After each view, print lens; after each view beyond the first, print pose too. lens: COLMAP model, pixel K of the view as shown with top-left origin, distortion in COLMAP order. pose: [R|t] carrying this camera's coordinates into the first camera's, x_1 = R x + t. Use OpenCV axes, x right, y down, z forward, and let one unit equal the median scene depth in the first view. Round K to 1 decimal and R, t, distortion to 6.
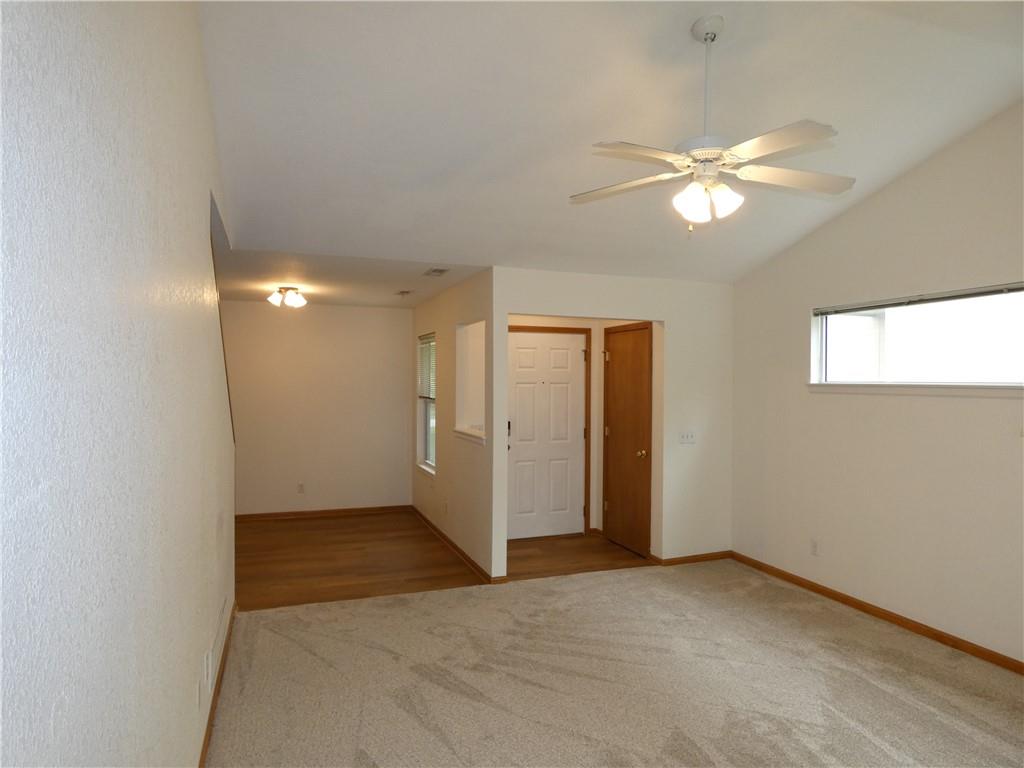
lens RADIAL K [[621.5, 0, 508.2], [0, 621.5, 383.1], [0, 0, 1]] dist [-0.000693, 0.001553]
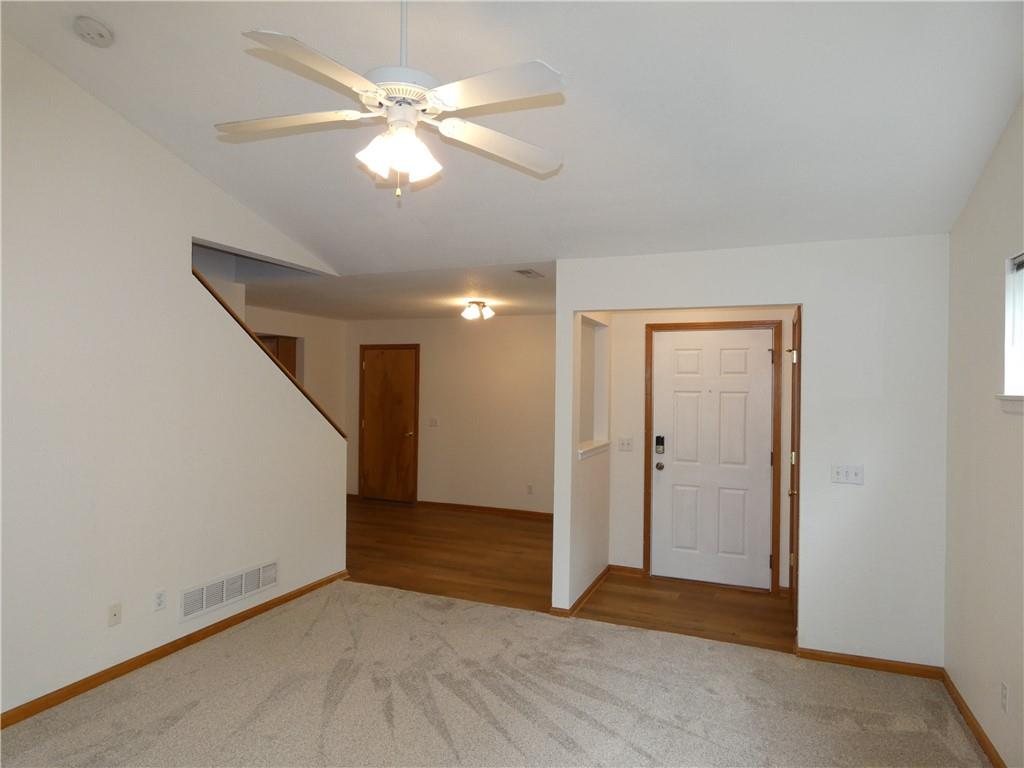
lens RADIAL K [[621.5, 0, 509.7], [0, 621.5, 382.6], [0, 0, 1]] dist [-0.000693, 0.001553]
pose [[0.731101, 0.000170, -0.682269, 0.531790], [-0.011695, 0.999856, -0.012283, 0.001133], [0.682169, 0.016959, 0.730998, 0.293879]]
